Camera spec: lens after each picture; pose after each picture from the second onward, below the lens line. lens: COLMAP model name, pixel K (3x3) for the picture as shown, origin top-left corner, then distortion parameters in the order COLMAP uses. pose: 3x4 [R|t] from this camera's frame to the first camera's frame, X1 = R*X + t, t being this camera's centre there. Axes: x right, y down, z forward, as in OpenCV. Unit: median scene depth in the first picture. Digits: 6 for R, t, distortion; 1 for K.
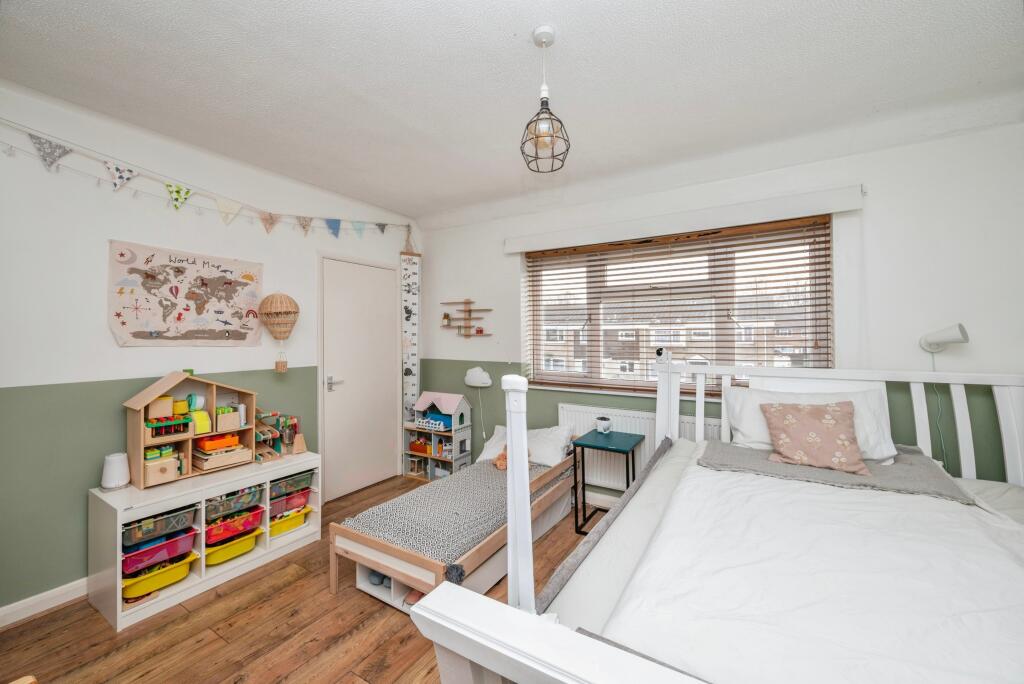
lens RADIAL K [[406.9, 0, 514.2], [0, 406.9, 336.4], [0, 0, 1]] dist [-0.000843, 0.000178]
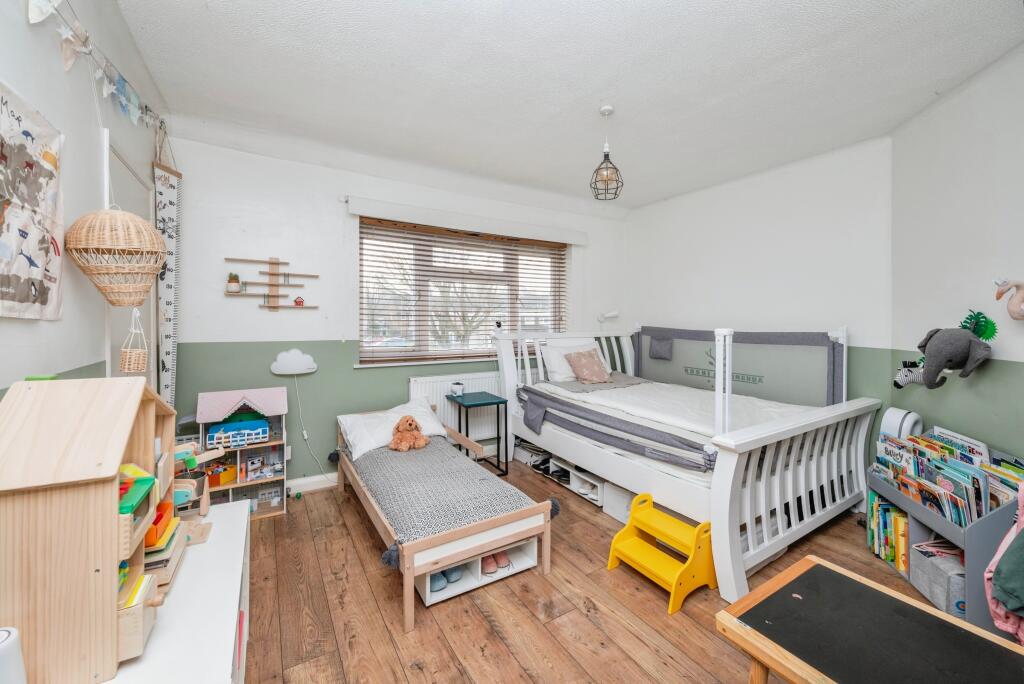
lens RADIAL K [[406.9, 0, 547.7], [0, 406.9, 321.9], [0, 0, 1]] dist [-0.000843, 0.000178]
pose [[0.418488, -0.004522, 0.908211, -0.613567], [-0.009573, 0.999910, 0.009389, 0.013015], [-0.908172, -0.012624, 0.418407, 0.253850]]
